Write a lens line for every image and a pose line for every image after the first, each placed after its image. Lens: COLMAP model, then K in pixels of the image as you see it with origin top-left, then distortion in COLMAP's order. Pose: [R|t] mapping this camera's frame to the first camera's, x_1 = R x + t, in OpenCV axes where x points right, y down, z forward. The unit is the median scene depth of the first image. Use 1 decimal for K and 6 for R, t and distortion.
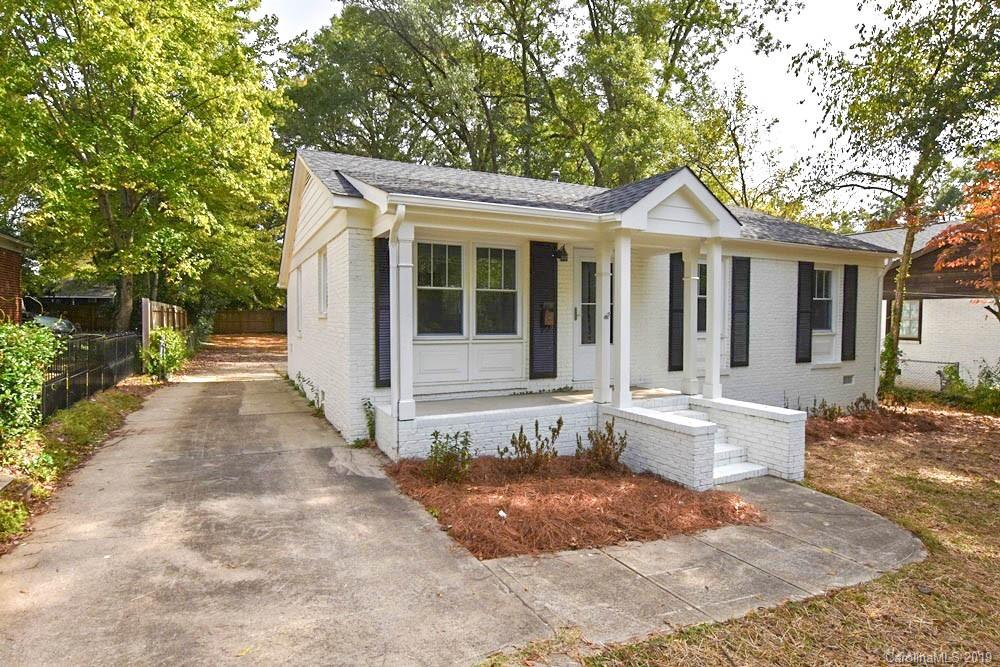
lens RADIAL K [[526.9, 0, 500.8], [0, 526.9, 315.4], [0, 0, 1]] dist [-0.039440, 0.018637]
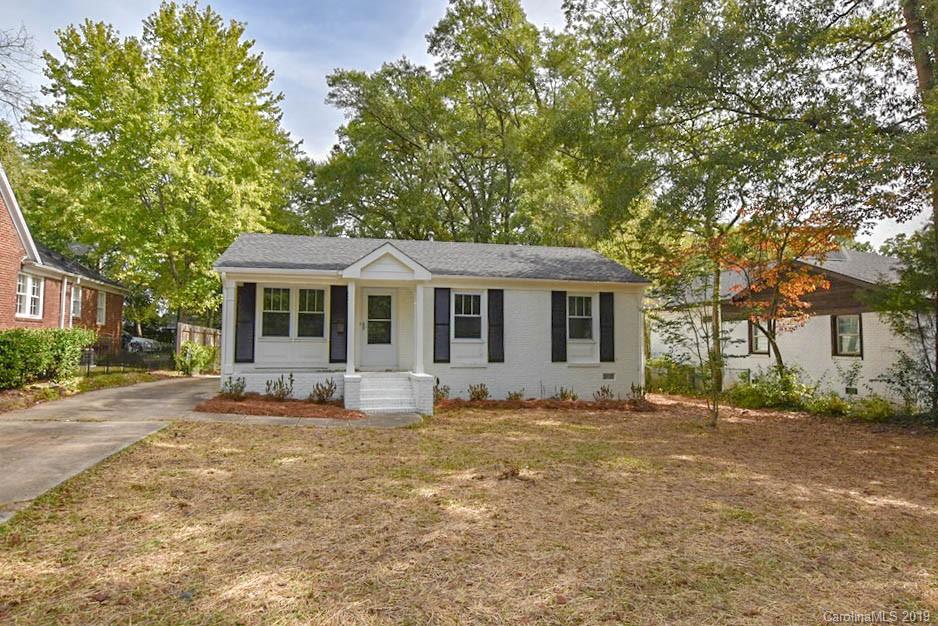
lens RADIAL K [[503.5, 0, 469.0], [0, 503.5, 313.0], [0, 0, 1]] dist [-0.043346, 0.018562]
pose [[0.979000, -0.013148, -0.203437, 0.631160], [0.000000, 0.997918, -0.064498, 0.046615], [0.203862, 0.063143, 0.976961, -0.405098]]
